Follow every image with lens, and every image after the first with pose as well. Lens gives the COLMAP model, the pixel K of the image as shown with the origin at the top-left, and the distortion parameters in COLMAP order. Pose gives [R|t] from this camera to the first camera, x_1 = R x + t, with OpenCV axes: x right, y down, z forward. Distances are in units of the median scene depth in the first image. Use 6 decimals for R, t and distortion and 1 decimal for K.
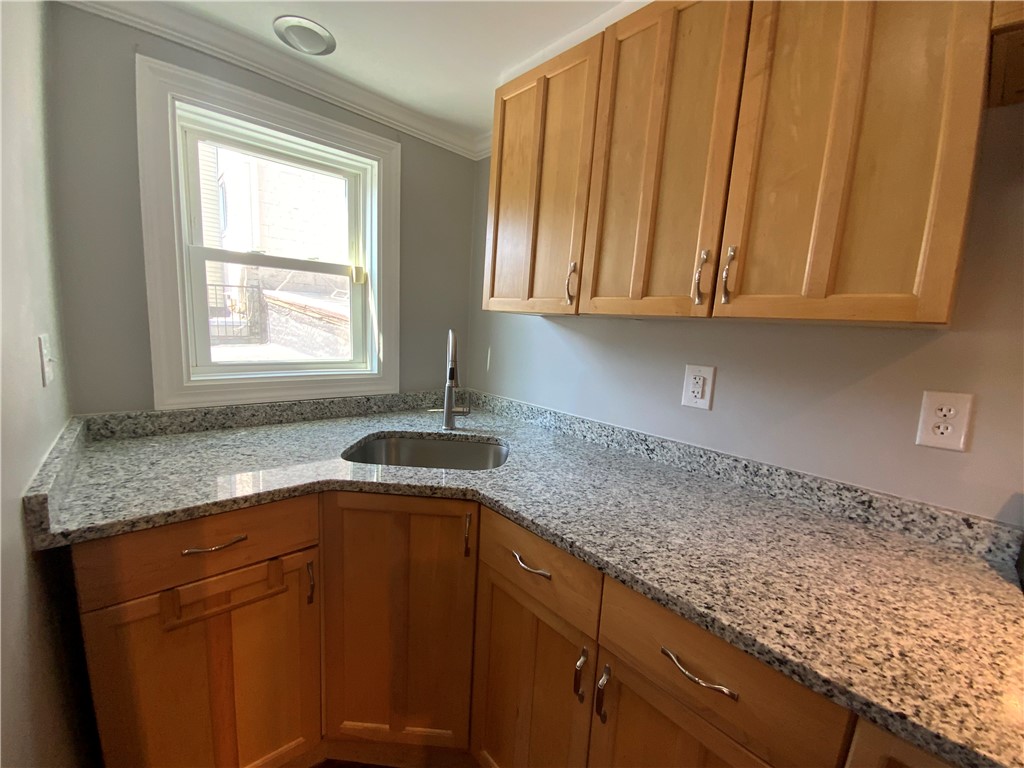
lens RADIAL K [[415.4, 0, 511.1], [0, 415.4, 383.7], [0, 0, 1]] dist [0.009203, -0.010416]
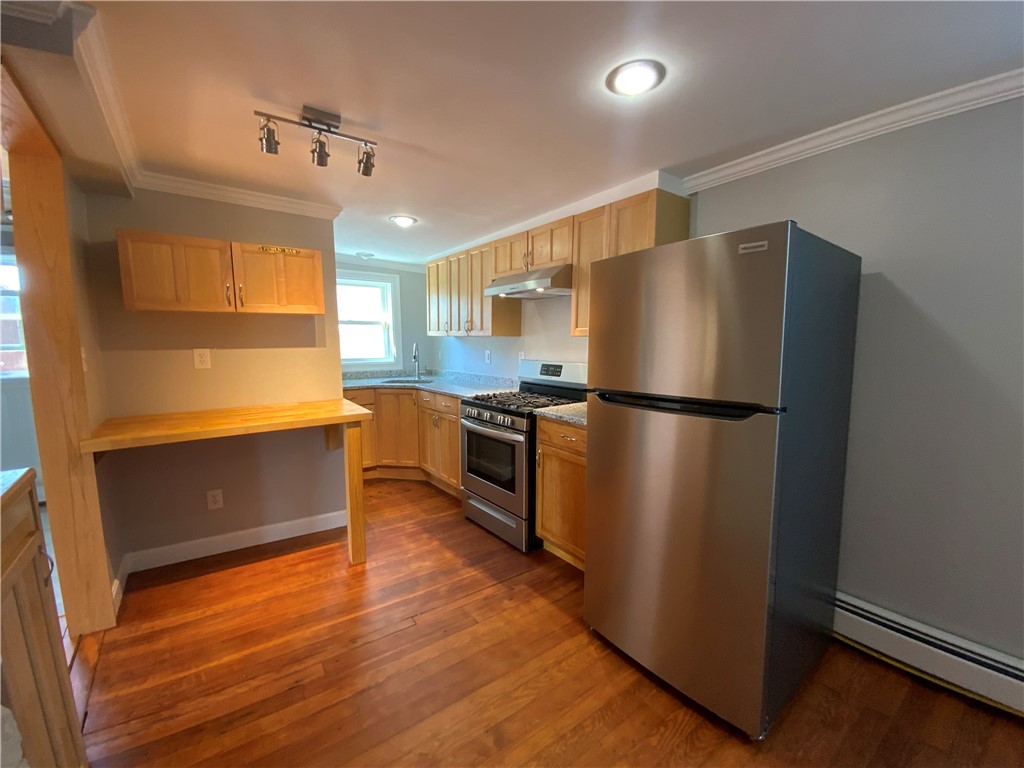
lens RADIAL K [[415.4, 0, 517.6], [0, 415.4, 389.7], [0, 0, 1]] dist [0.009203, -0.010416]
pose [[0.995670, -0.043214, -0.082305, 1.143332], [0.041248, 0.998825, -0.025434, 0.432827], [0.083307, 0.021929, 0.996283, -2.658247]]
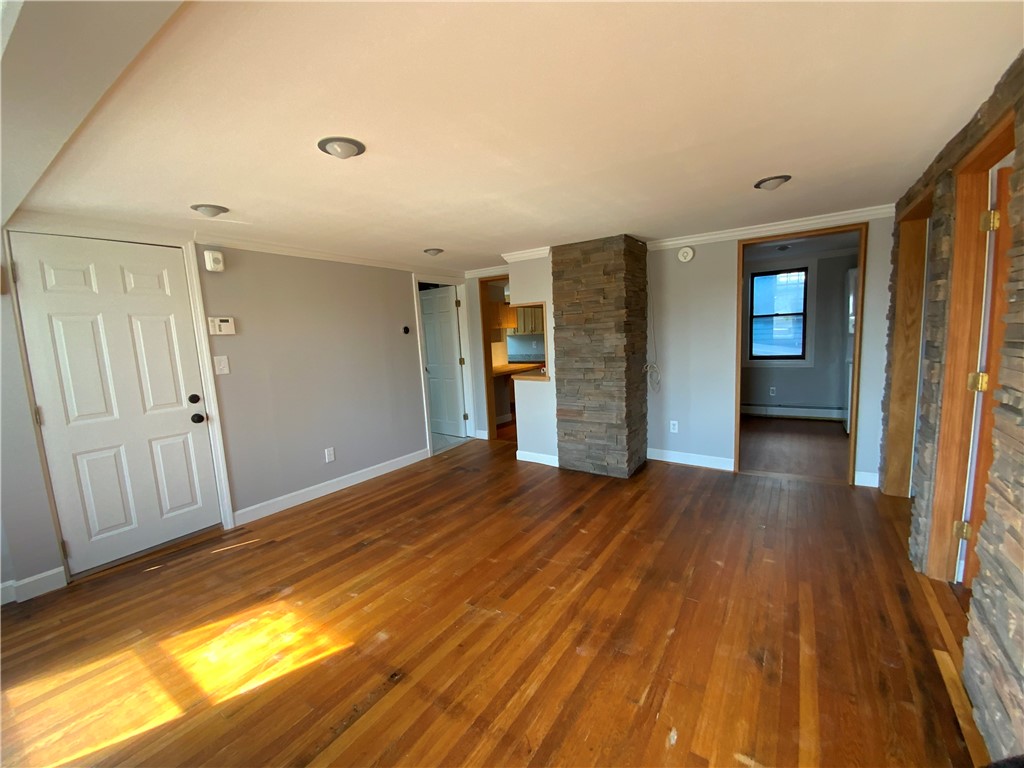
lens RADIAL K [[415.4, 0, 508.6], [0, 415.4, 388.4], [0, 0, 1]] dist [0.009203, -0.010416]
pose [[0.962810, -0.129289, 0.237237, -1.867015], [0.132443, 0.991187, 0.002665, 0.749332], [-0.235491, 0.028854, 0.971448, -6.204442]]
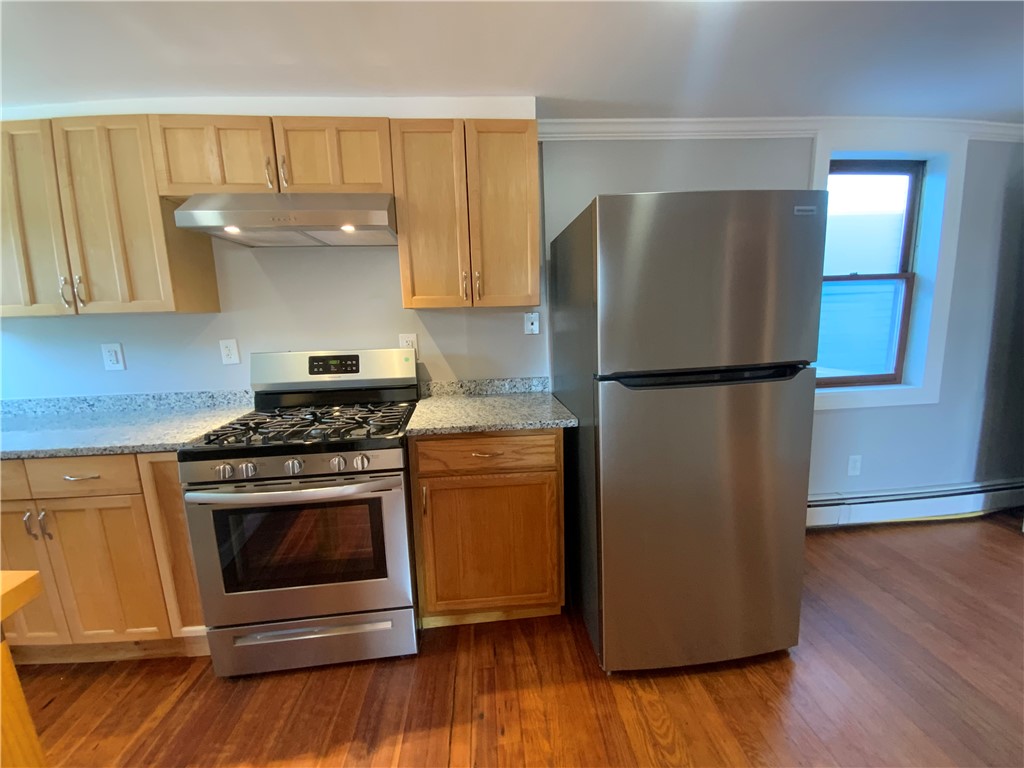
lens RADIAL K [[415.4, 0, 515.7], [0, 415.4, 389.2], [0, 0, 1]] dist [0.009203, -0.010416]
pose [[0.587318, -0.211440, 0.781249, 0.111977], [0.172001, 0.975831, 0.134797, 0.216986], [-0.790868, 0.055207, 0.609491, -1.419797]]
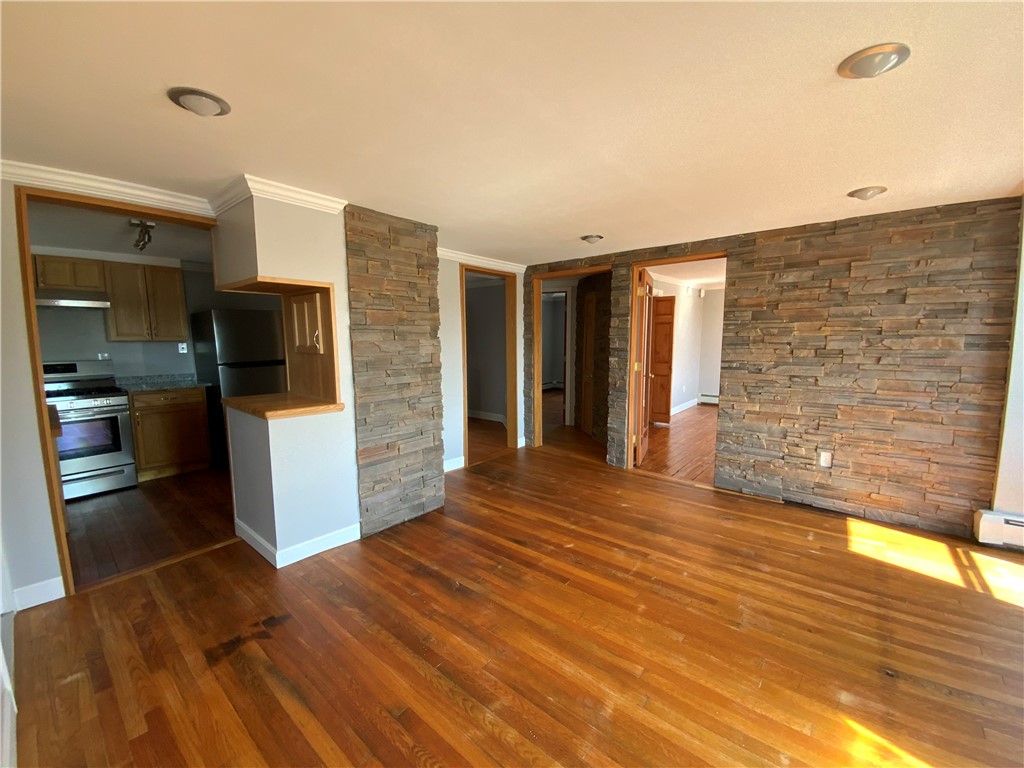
lens RADIAL K [[415.4, 0, 517.6], [0, 415.4, 387.7], [0, 0, 1]] dist [0.009203, -0.010416]
pose [[-0.145880, -0.163493, 0.975699, -3.154243], [0.142641, 0.972469, 0.184278, 0.291735], [-0.978965, 0.166057, -0.118543, -3.187211]]
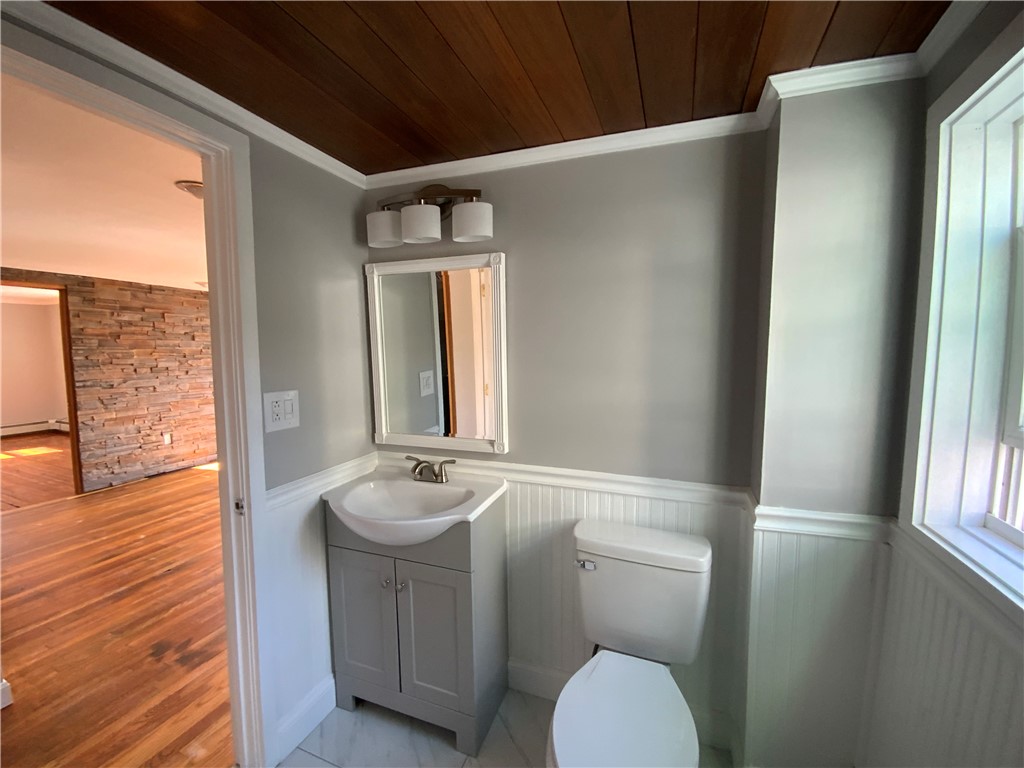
lens RADIAL K [[415.4, 0, 504.1], [0, 415.4, 387.0], [0, 0, 1]] dist [0.009203, -0.010416]
pose [[-0.892996, -0.006860, -0.450011, -1.855684], [-0.104819, 0.975558, 0.193130, -0.177111], [0.437687, 0.219634, -0.871889, -0.078741]]
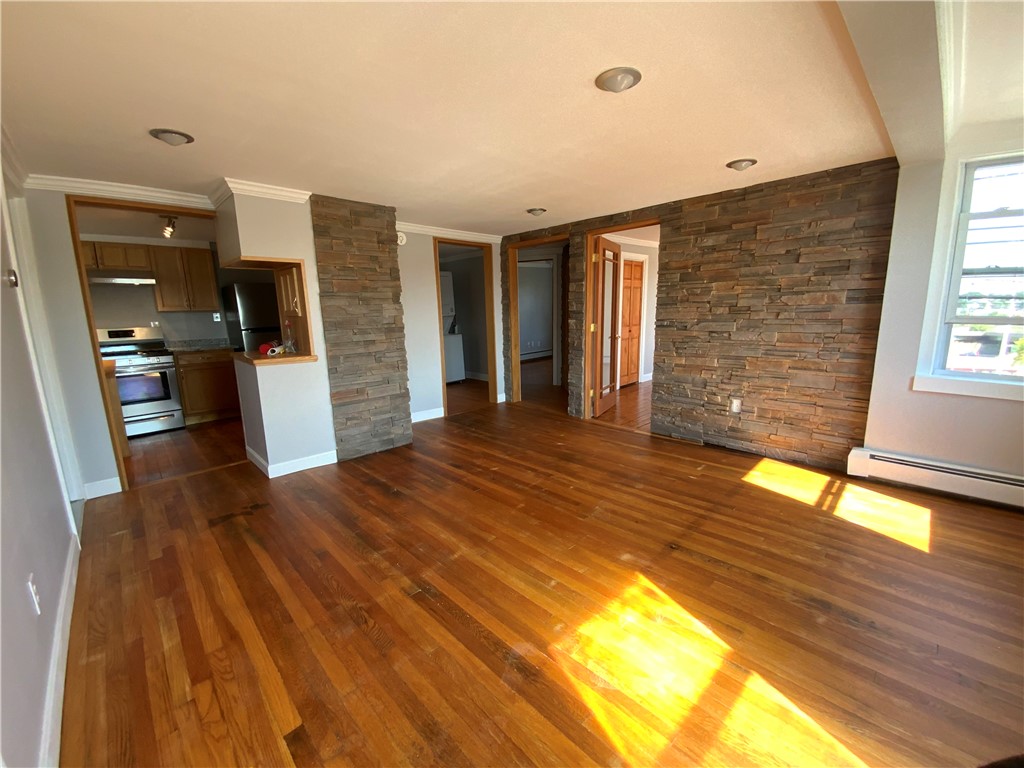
lens RADIAL K [[415.4, 0, 517.8], [0, 415.4, 388.2], [0, 0, 1]] dist [0.009203, -0.010416]
pose [[-0.046737, -0.233178, 0.971310, -3.807043], [0.165566, 0.957115, 0.237737, 0.435594], [-0.985091, 0.171927, -0.006126, -3.902959]]
